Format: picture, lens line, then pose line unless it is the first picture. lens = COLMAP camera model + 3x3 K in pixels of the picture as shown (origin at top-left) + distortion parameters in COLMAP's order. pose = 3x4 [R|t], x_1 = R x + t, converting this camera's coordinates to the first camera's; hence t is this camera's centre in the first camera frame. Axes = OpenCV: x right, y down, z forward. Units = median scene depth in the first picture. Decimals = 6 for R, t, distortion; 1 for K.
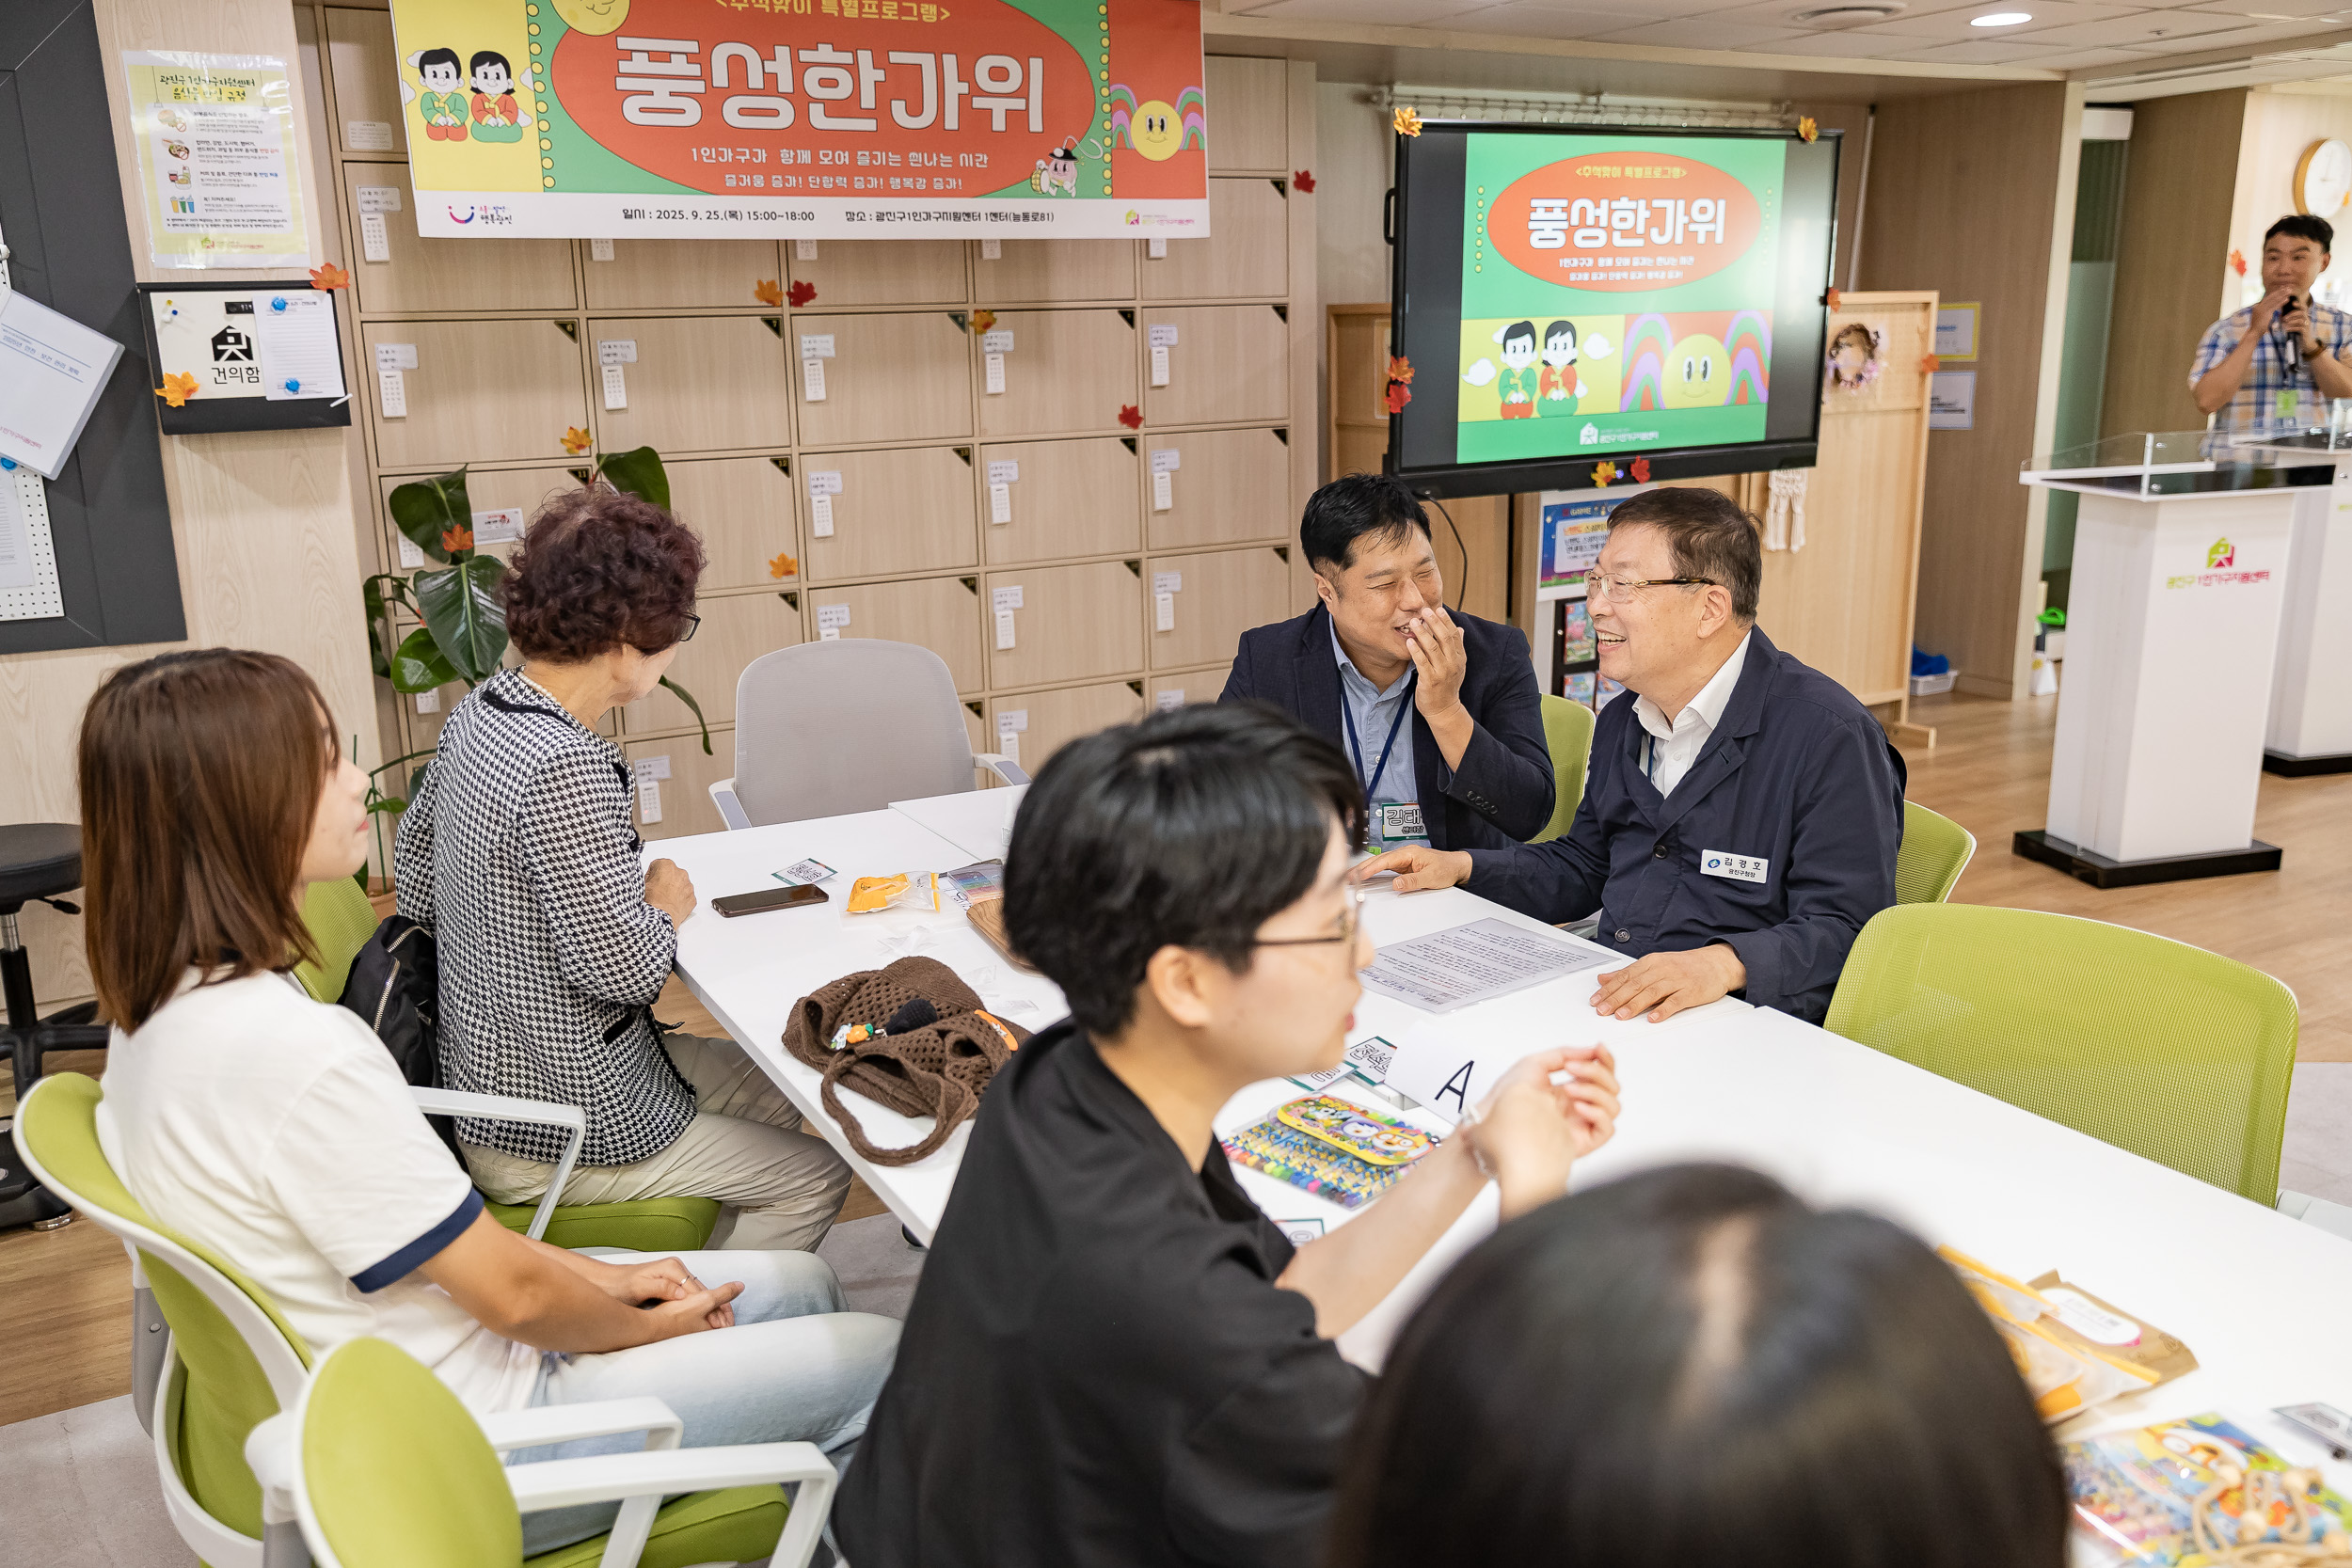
lens RADIAL K [[1920.9, 0, 1171.4], [0, 1920.9, 785.1], [0, 0, 1]] dist [-0.003994, 0.016757]
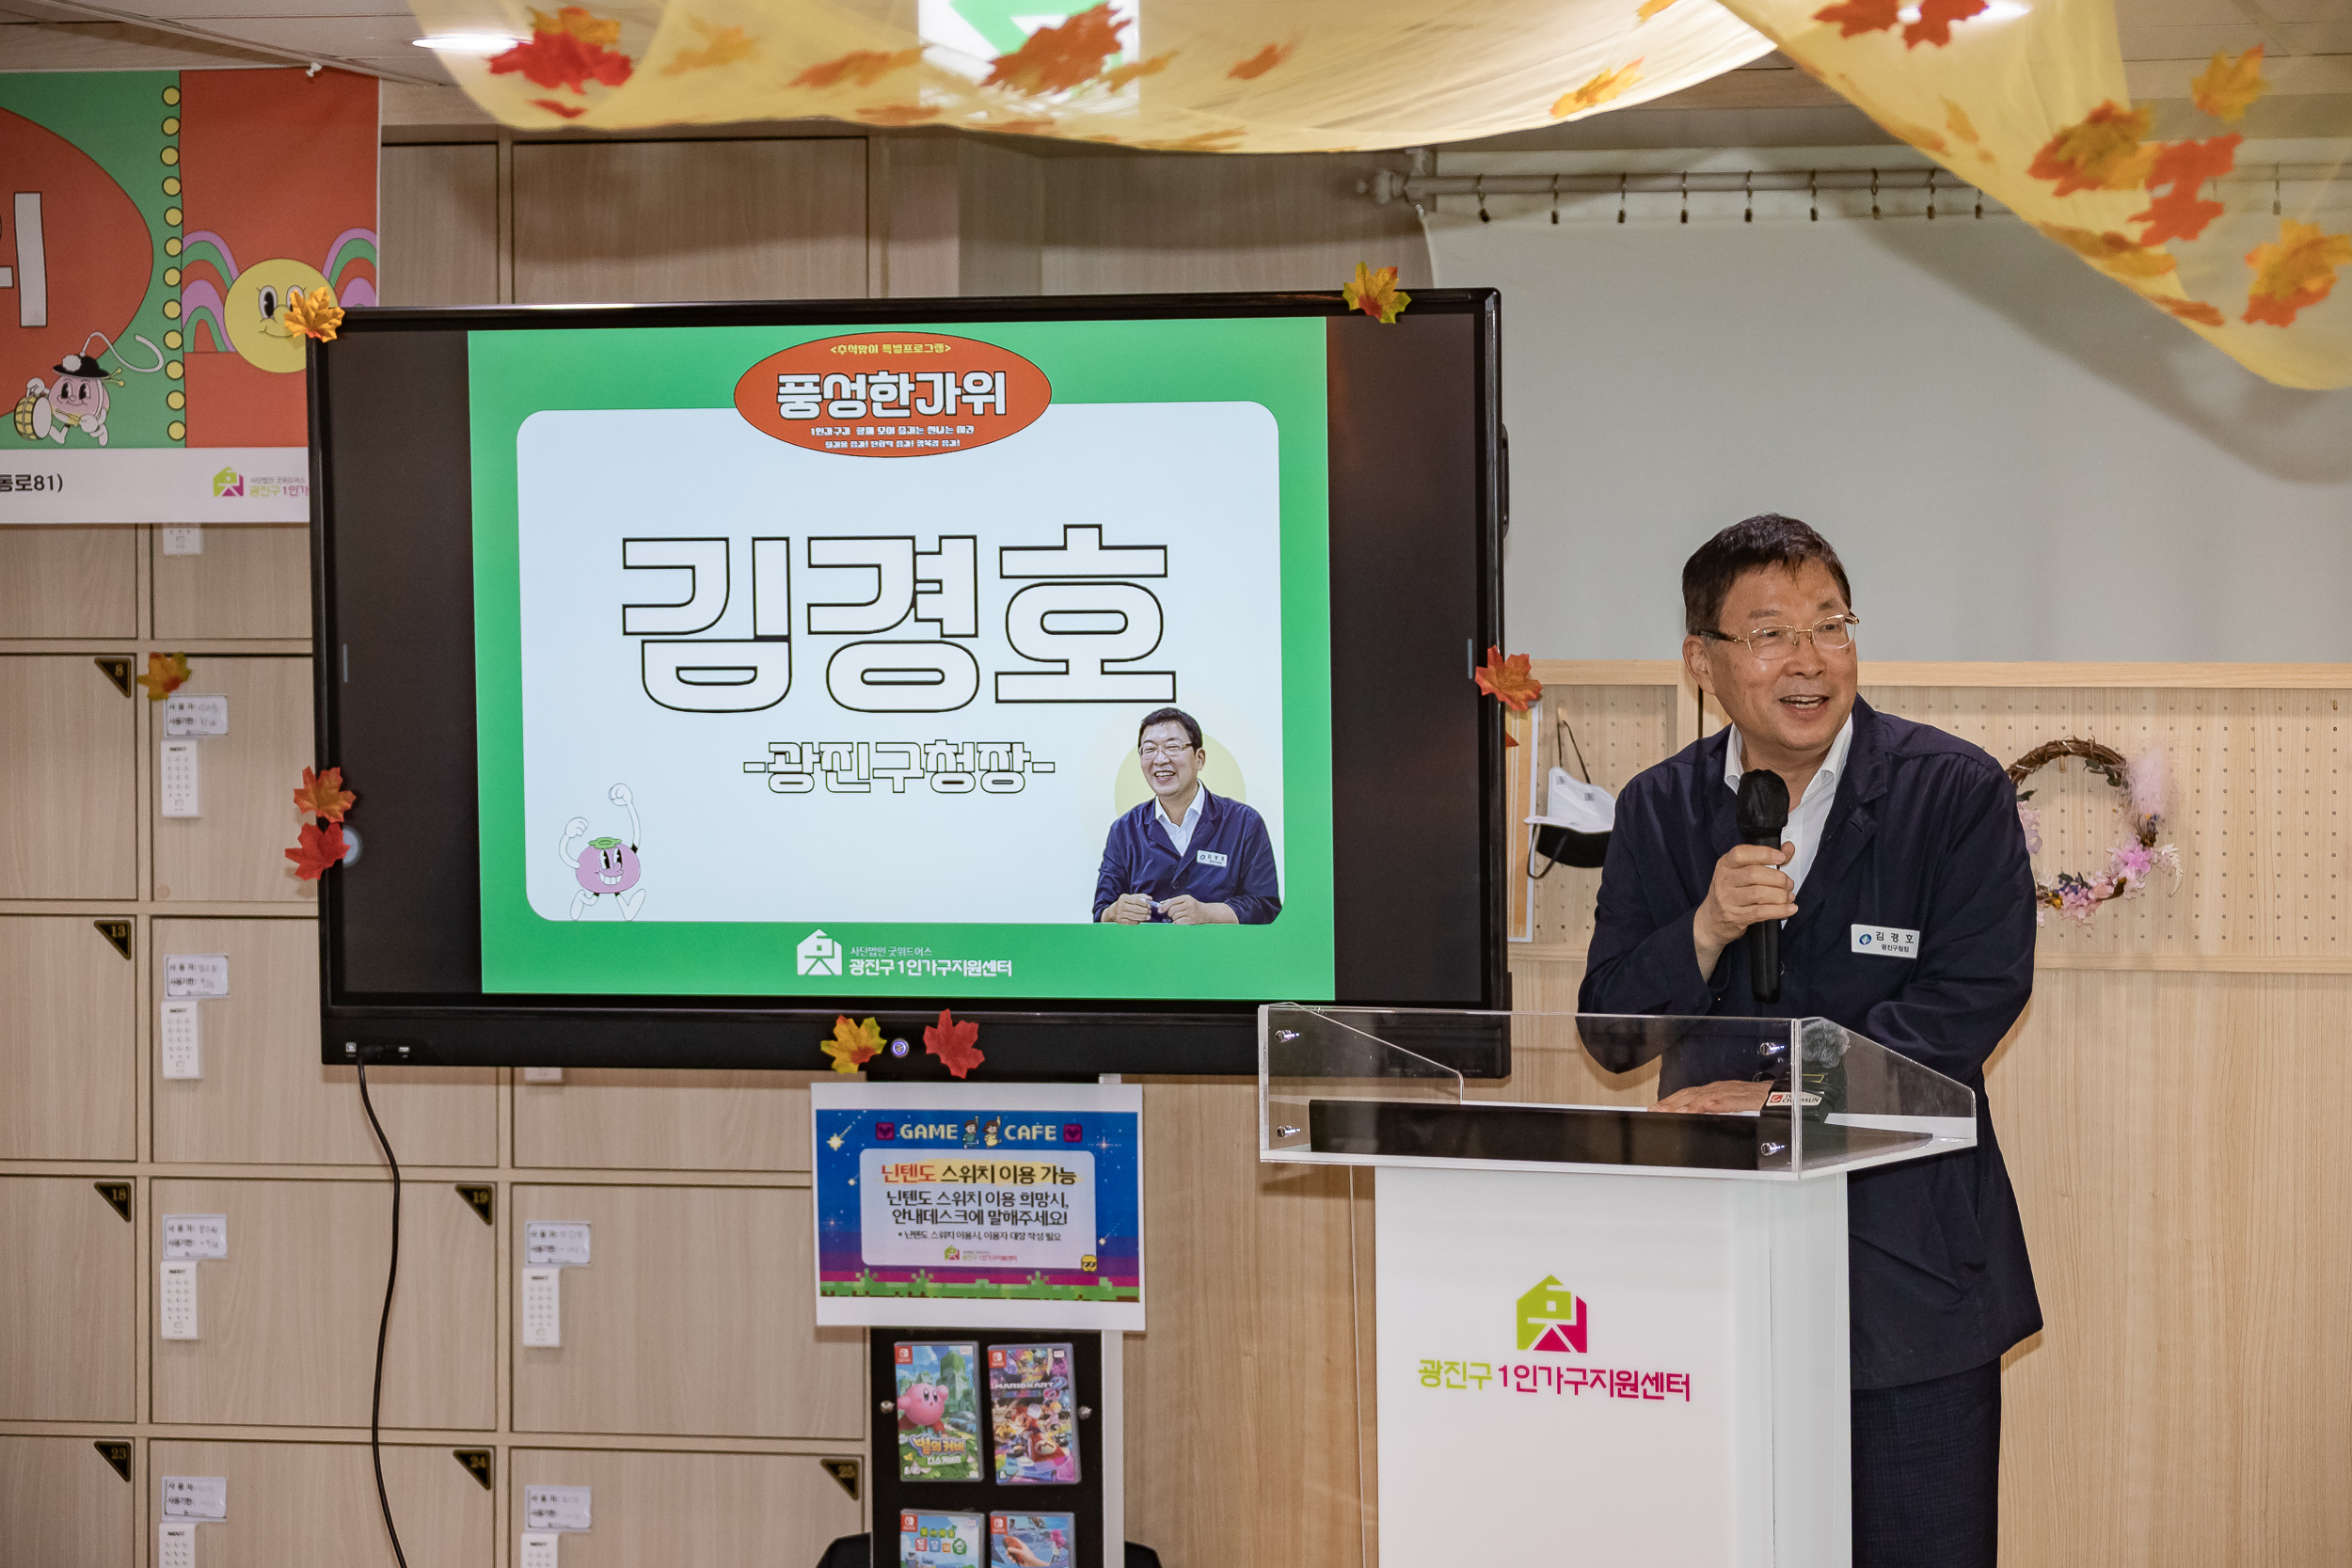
lens RADIAL K [[6744.3, 0, 1263.0], [0, 6744.3, 805.5], [0, 0, 1]] dist [0.231210, 0.000000]
pose [[0.725818, 0.037979, -0.686837, 1.433477], [-0.180467, 0.974014, -0.136850, -0.019725], [0.663792, 0.223280, 0.713811, -0.071034]]
